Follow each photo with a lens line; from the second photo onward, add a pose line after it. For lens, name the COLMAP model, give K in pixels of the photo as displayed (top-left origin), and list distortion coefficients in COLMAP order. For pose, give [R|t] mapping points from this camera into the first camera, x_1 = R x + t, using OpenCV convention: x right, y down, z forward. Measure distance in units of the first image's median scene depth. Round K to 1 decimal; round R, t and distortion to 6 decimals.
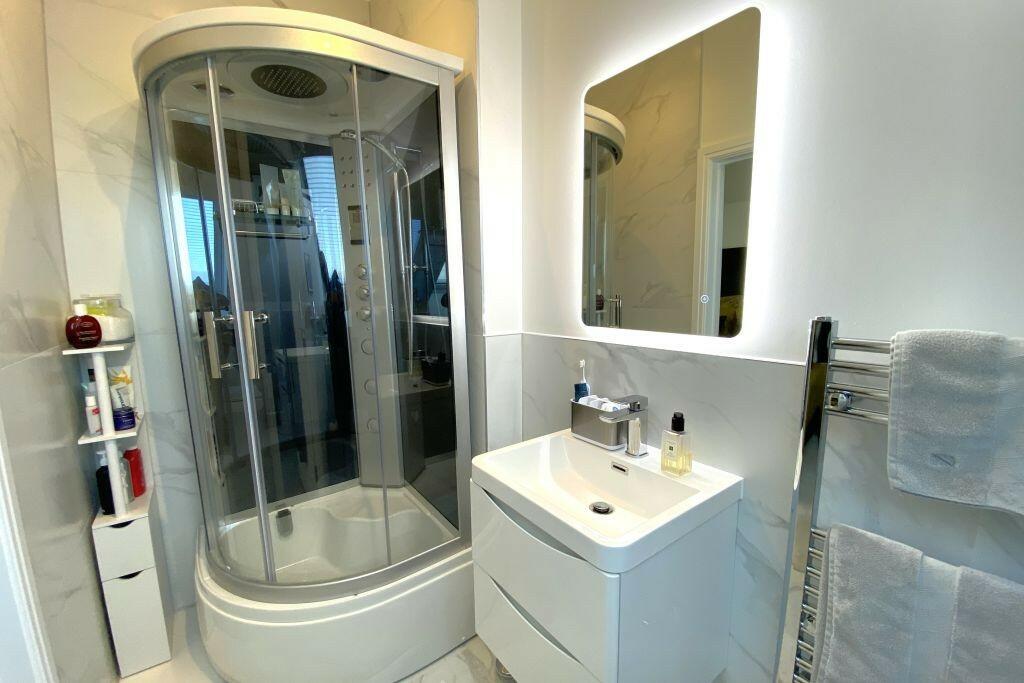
lens RADIAL K [[415.2, 0, 512.0], [0, 415.2, 341.5], [0, 0, 1]] dist [-0.000575, -0.000065]
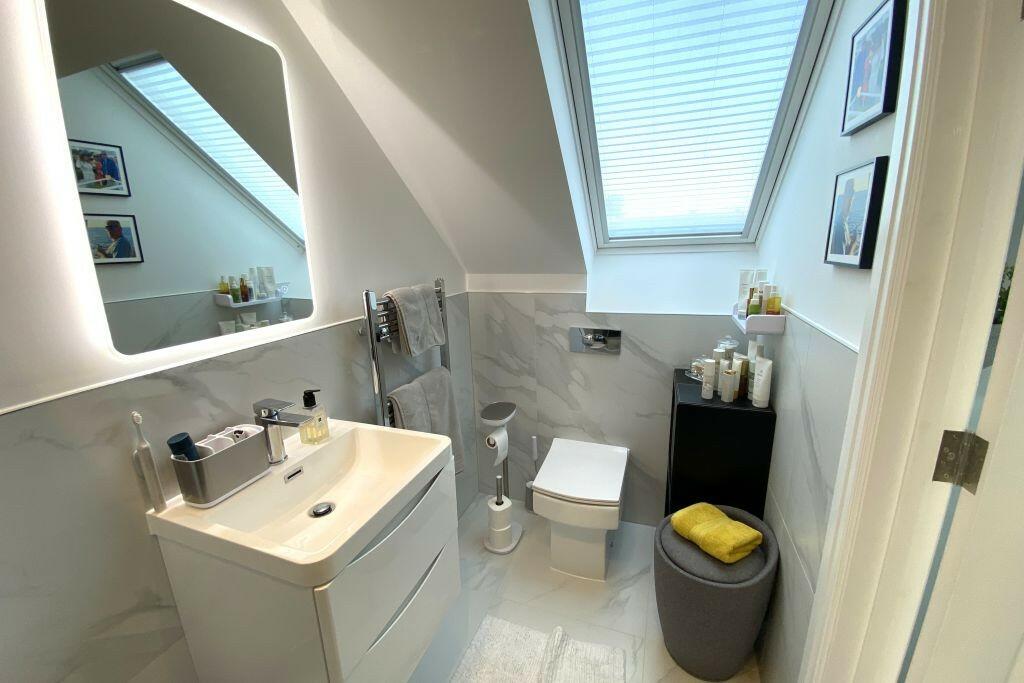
lens RADIAL K [[415.2, 0, 512.0], [0, 415.2, 341.5], [0, 0, 1]] dist [-0.000575, -0.000065]
pose [[-0.545605, -0.168359, 0.820957, -0.722928], [0.137037, 0.948504, 0.285590, -0.179816], [-0.826762, 0.268321, -0.494437, 0.961432]]
